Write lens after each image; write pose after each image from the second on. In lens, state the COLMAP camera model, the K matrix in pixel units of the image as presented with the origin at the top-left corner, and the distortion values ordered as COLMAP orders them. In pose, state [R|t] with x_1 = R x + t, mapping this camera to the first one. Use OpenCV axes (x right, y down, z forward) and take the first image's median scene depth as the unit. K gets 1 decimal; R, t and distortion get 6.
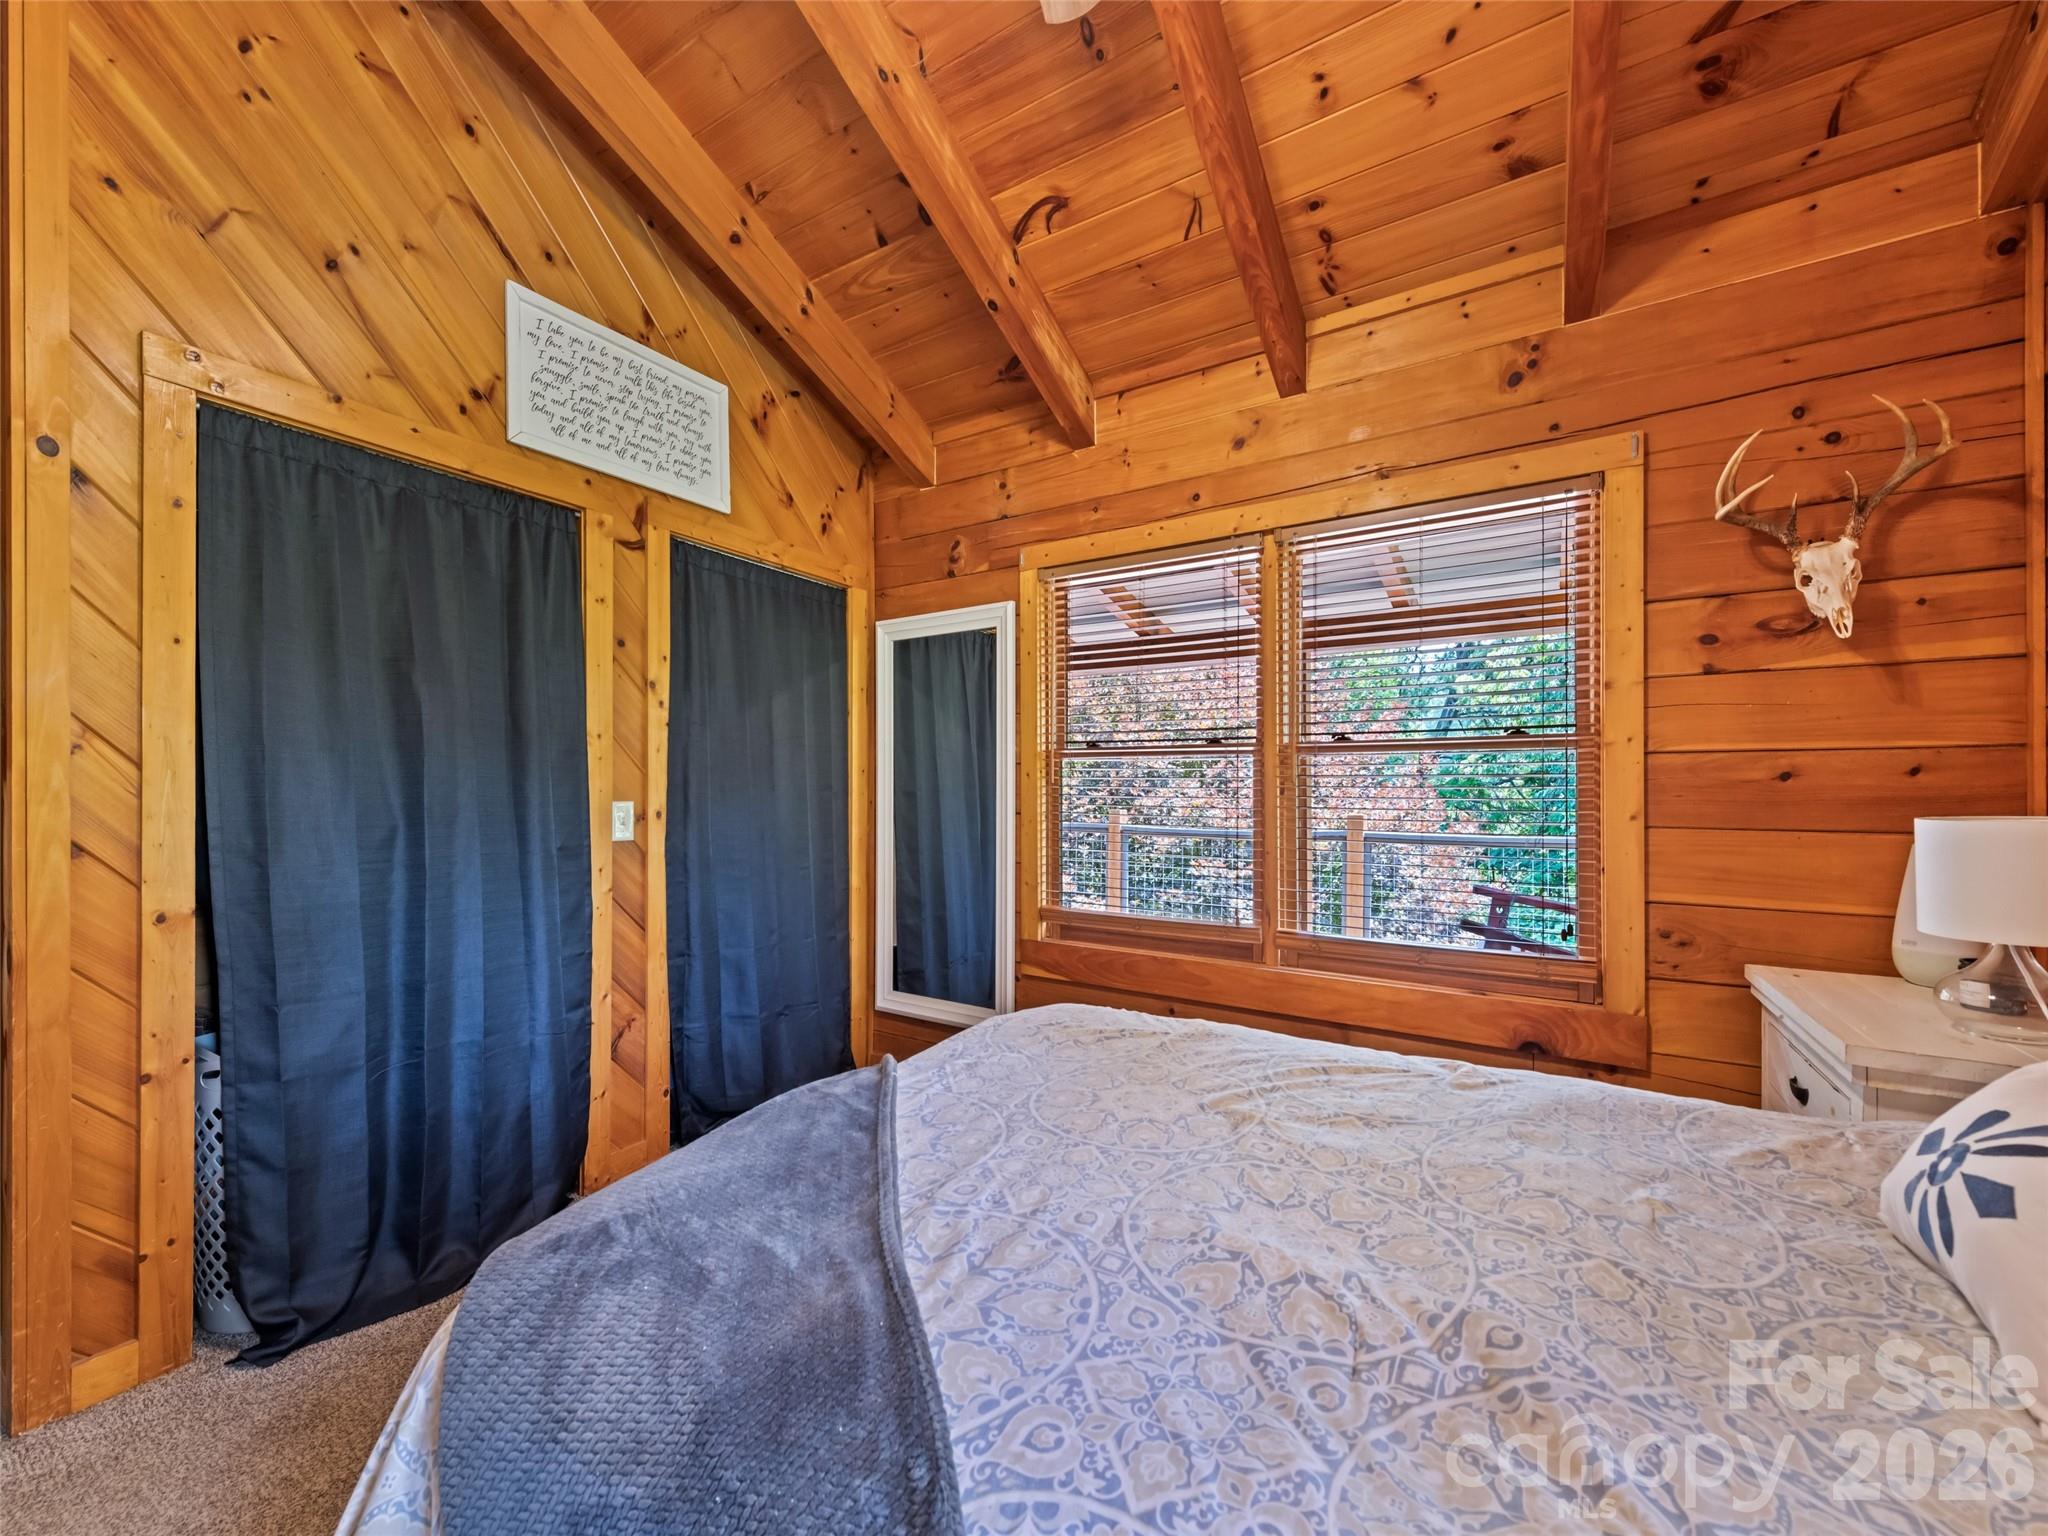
lens RADIAL K [[806.3, 0, 1024.0], [0, 806.3, 768.0], [0, 0, 1]] dist [0.015585, -0.004464]
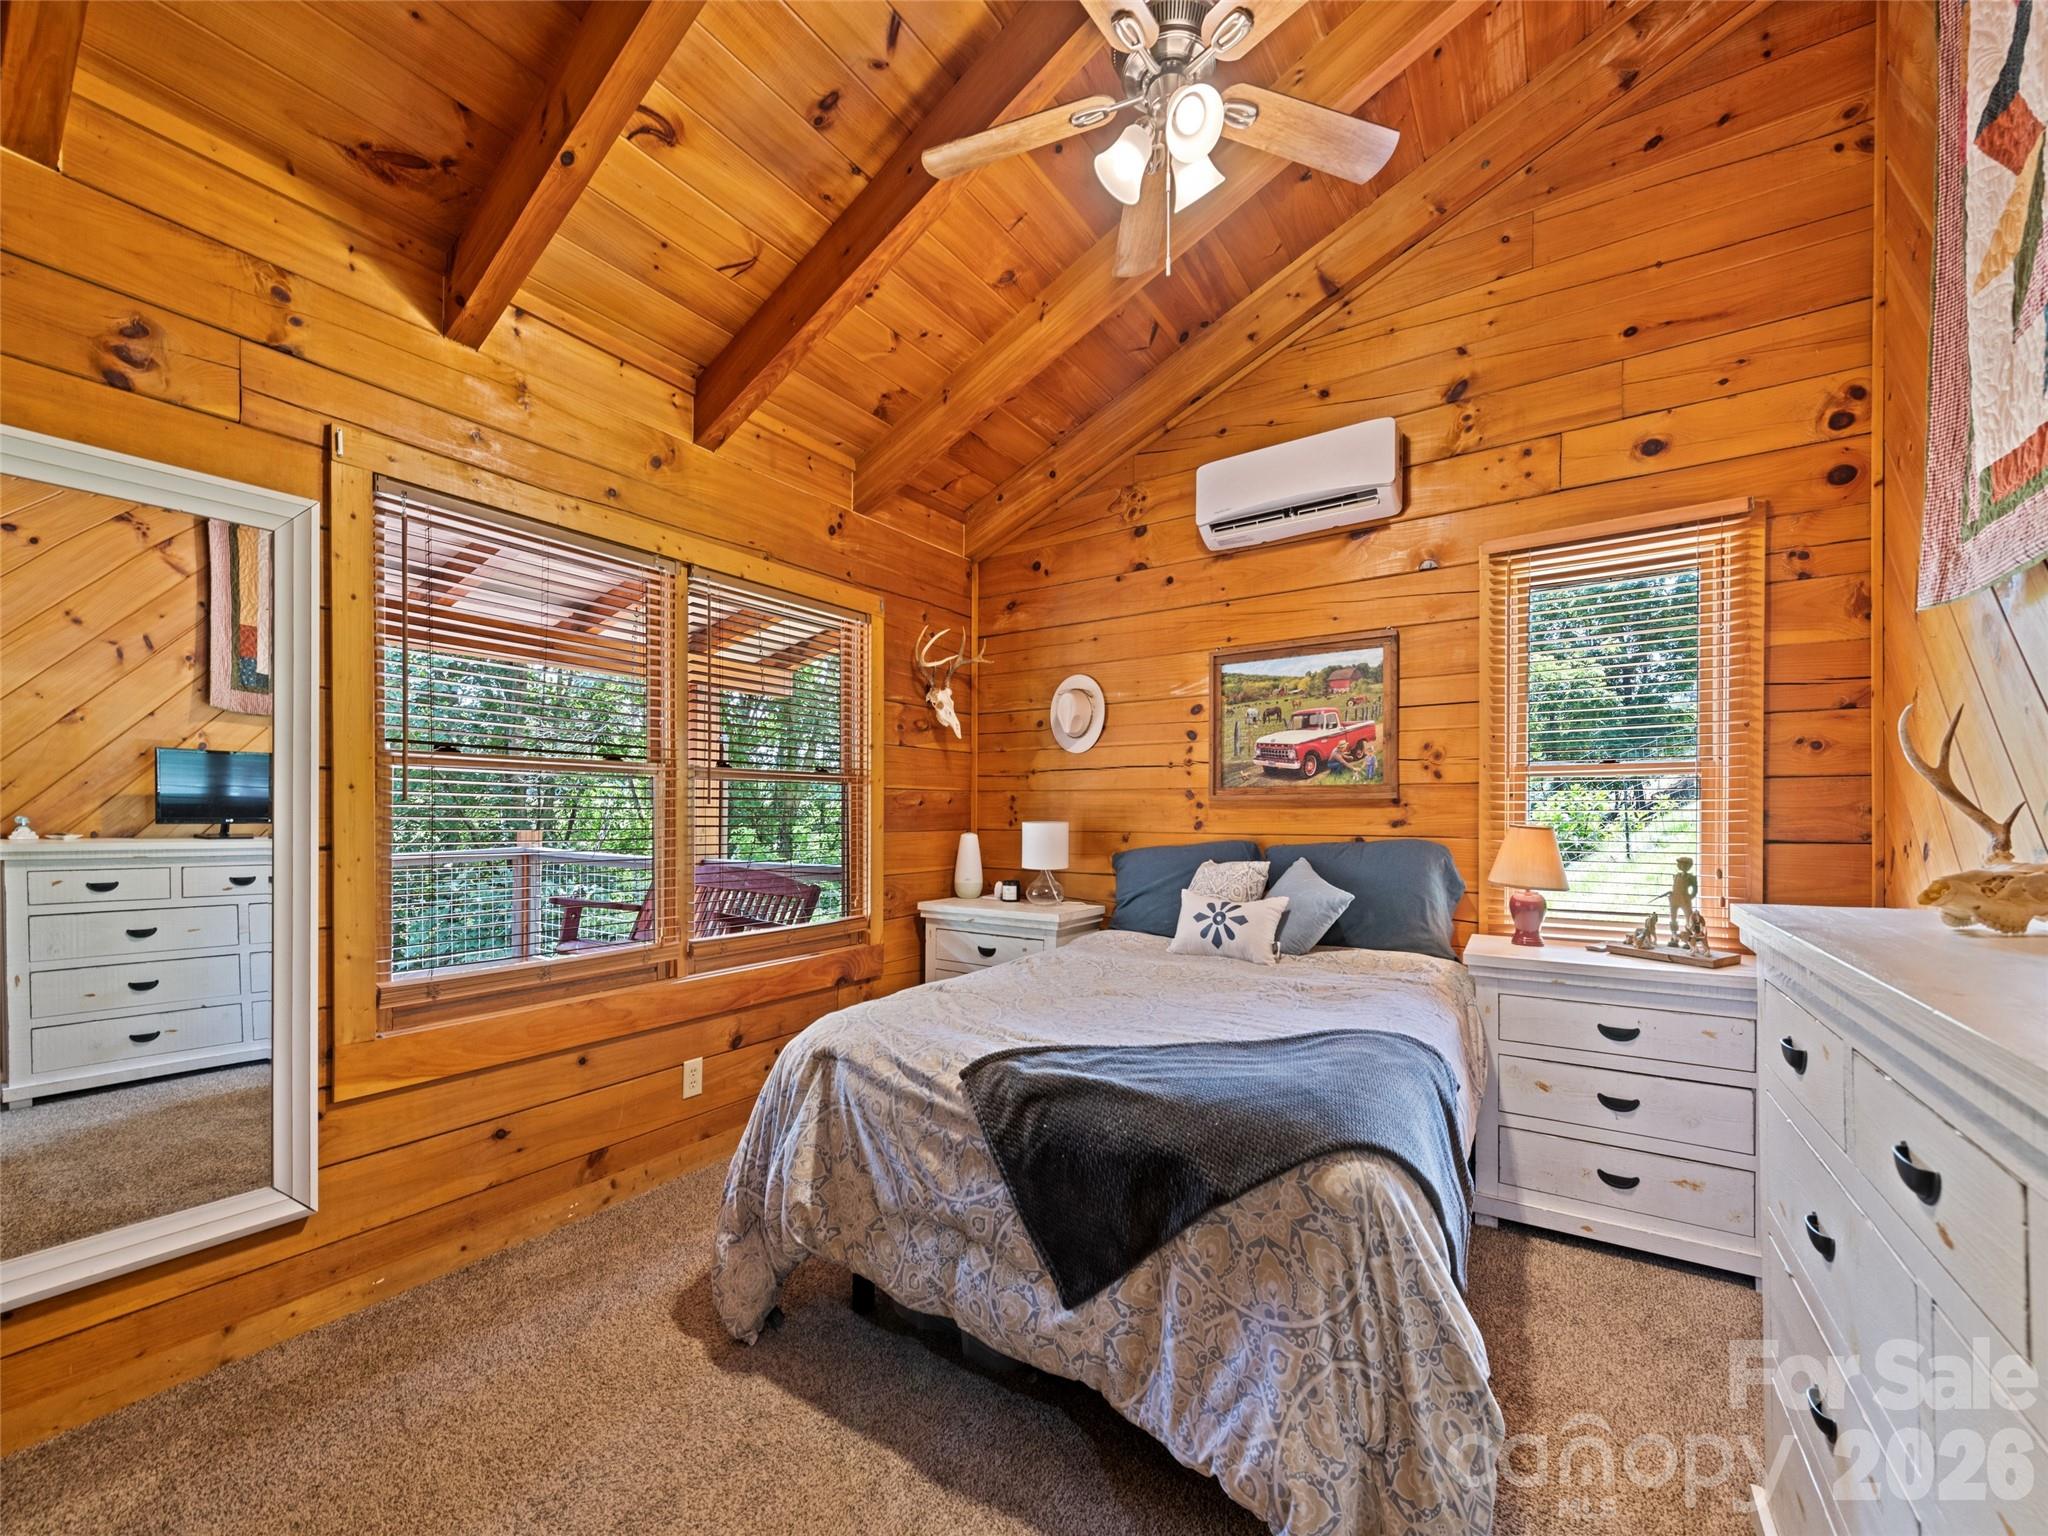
lens RADIAL K [[814.5, 0, 1029.0], [0, 814.5, 798.5], [0, 0, 1]] dist [0.015654, -0.004884]
pose [[0.023267, 0.015280, 0.999613, -0.882027], [-0.031003, 0.999413, -0.014556, 0.015159], [-0.999248, -0.030652, 0.023727, 0.617522]]
